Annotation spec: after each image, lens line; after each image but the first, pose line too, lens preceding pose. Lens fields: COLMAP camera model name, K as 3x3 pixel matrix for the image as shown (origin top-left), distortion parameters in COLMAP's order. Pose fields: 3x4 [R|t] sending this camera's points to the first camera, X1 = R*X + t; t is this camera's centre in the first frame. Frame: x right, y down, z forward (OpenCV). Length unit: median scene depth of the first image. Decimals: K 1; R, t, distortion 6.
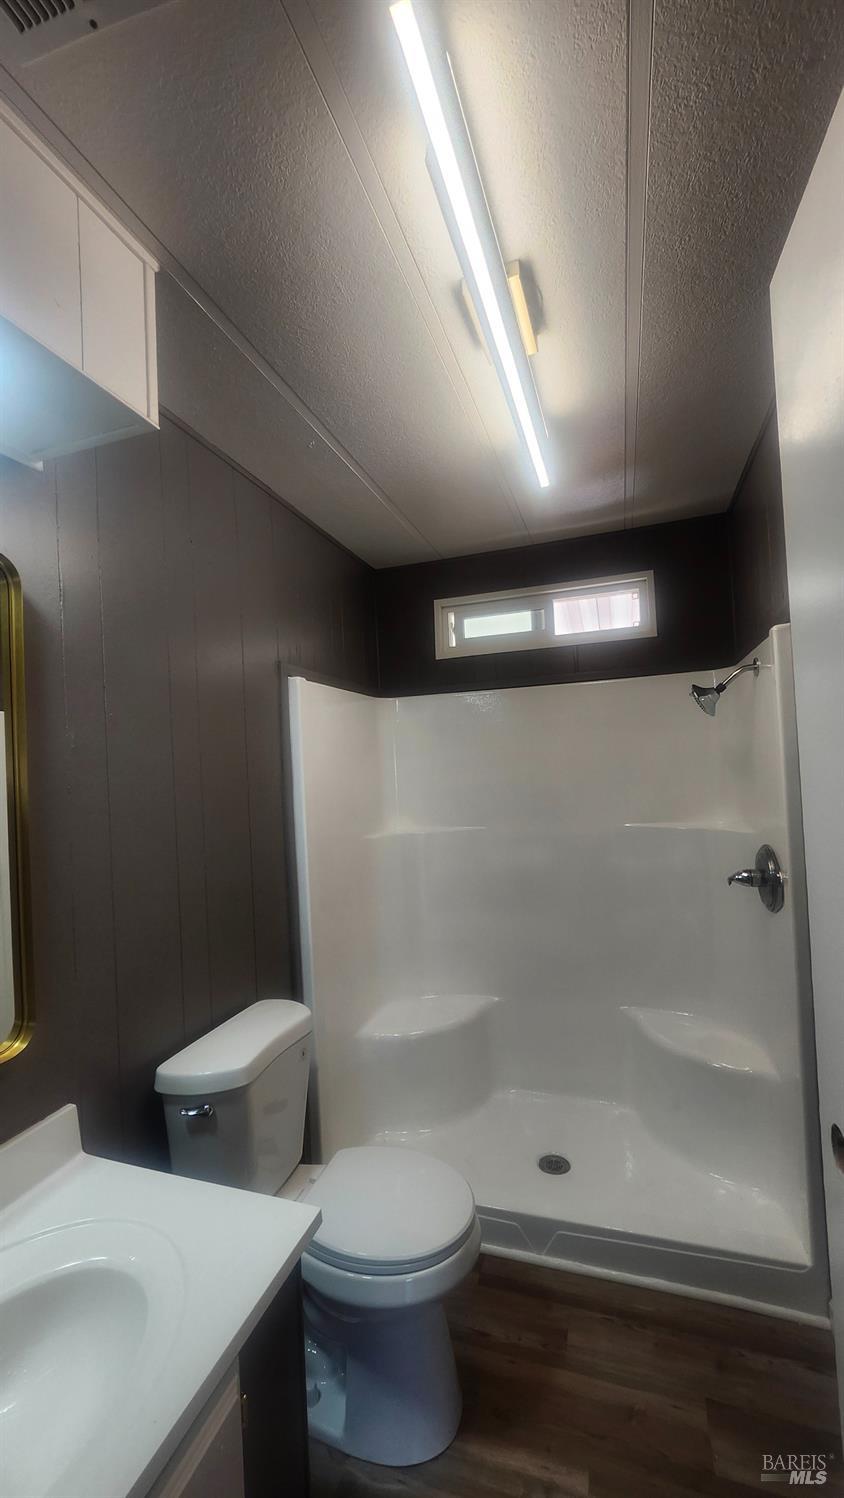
lens RADIAL K [[588.0, 0, 429.5], [0, 588.0, 752.5], [0, 0, 1]] dist [-0.006526, 0.001927]
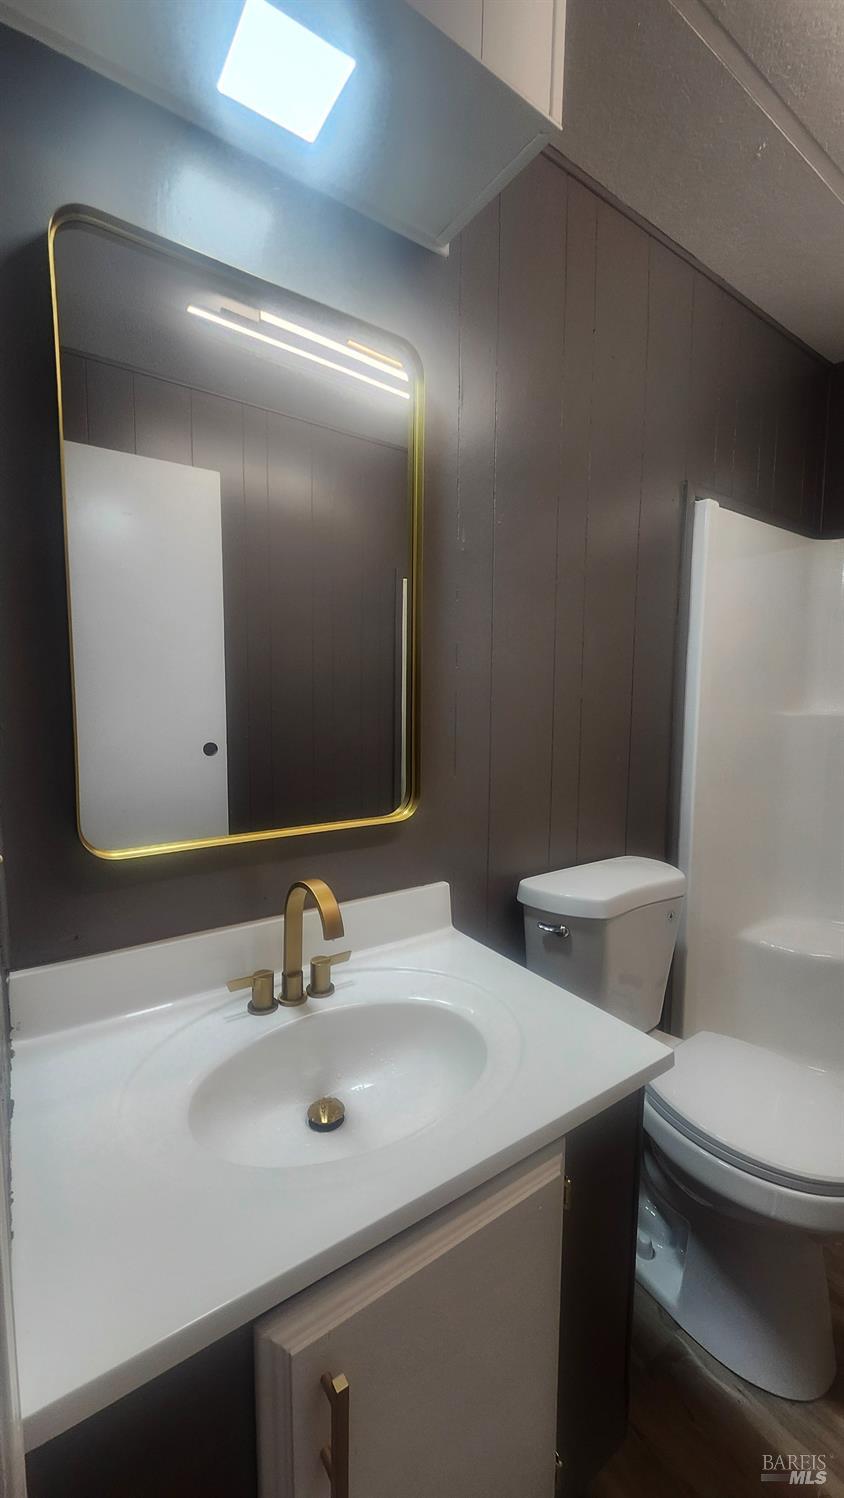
lens RADIAL K [[588.0, 0, 432.2], [0, 588.0, 760.0], [0, 0, 1]] dist [-0.006526, 0.001927]
pose [[0.801279, 0.115902, -0.586957, -0.012871], [-0.035121, 0.988477, 0.147242, 0.176130], [0.597259, -0.097367, 0.796116, 0.111606]]
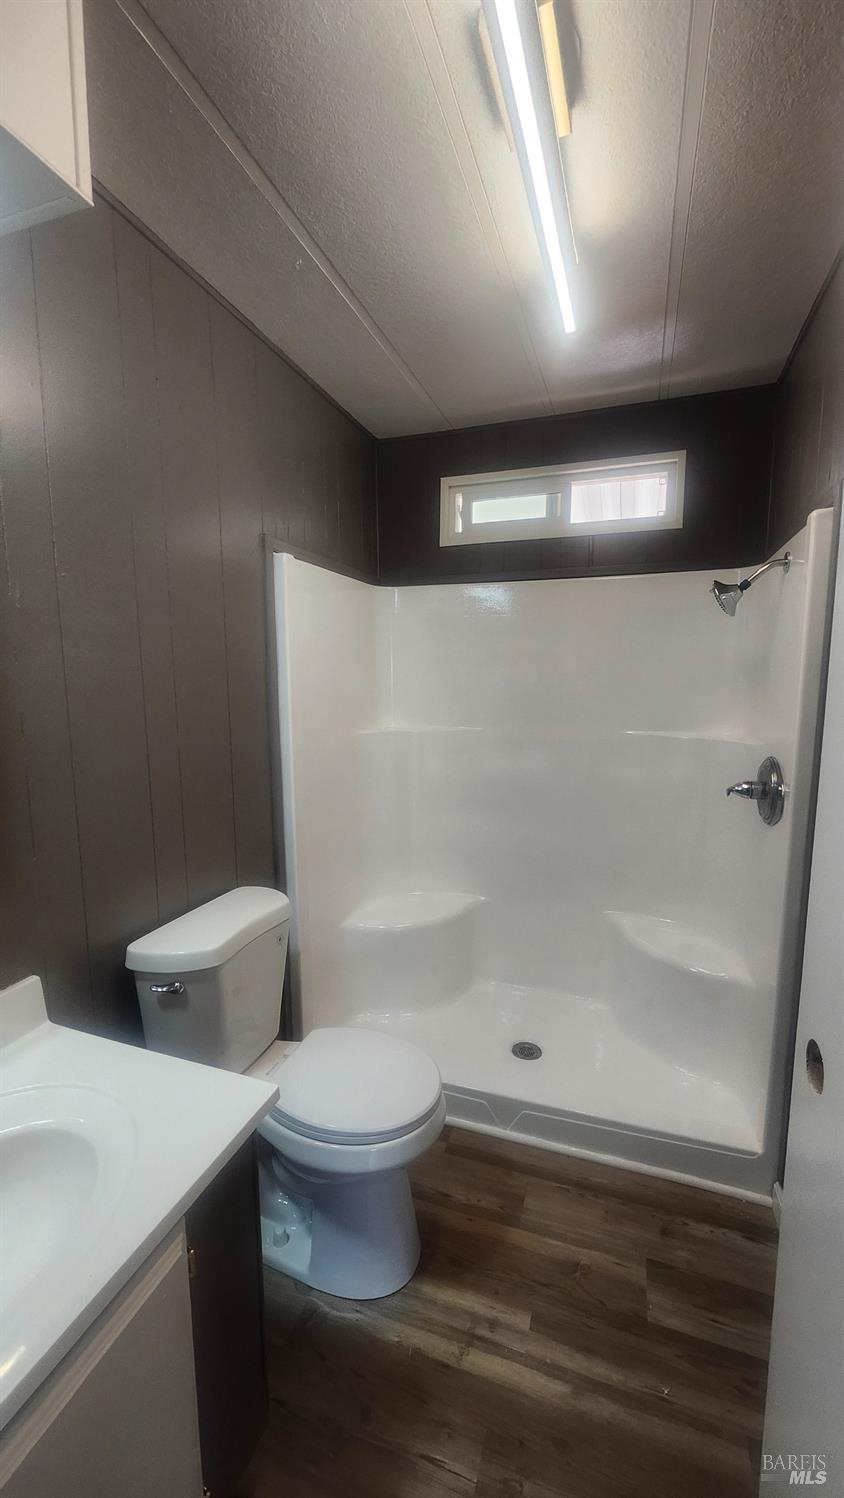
lens RADIAL K [[588.0, 0, 436.8], [0, 588.0, 753.4], [0, 0, 1]] dist [-0.006526, 0.001927]
pose [[0.998889, 0.047133, 0.000221, 0.038355], [-0.046596, 0.986776, 0.155250, 0.037198], [0.007099, -0.155087, 0.987875, 0.071127]]
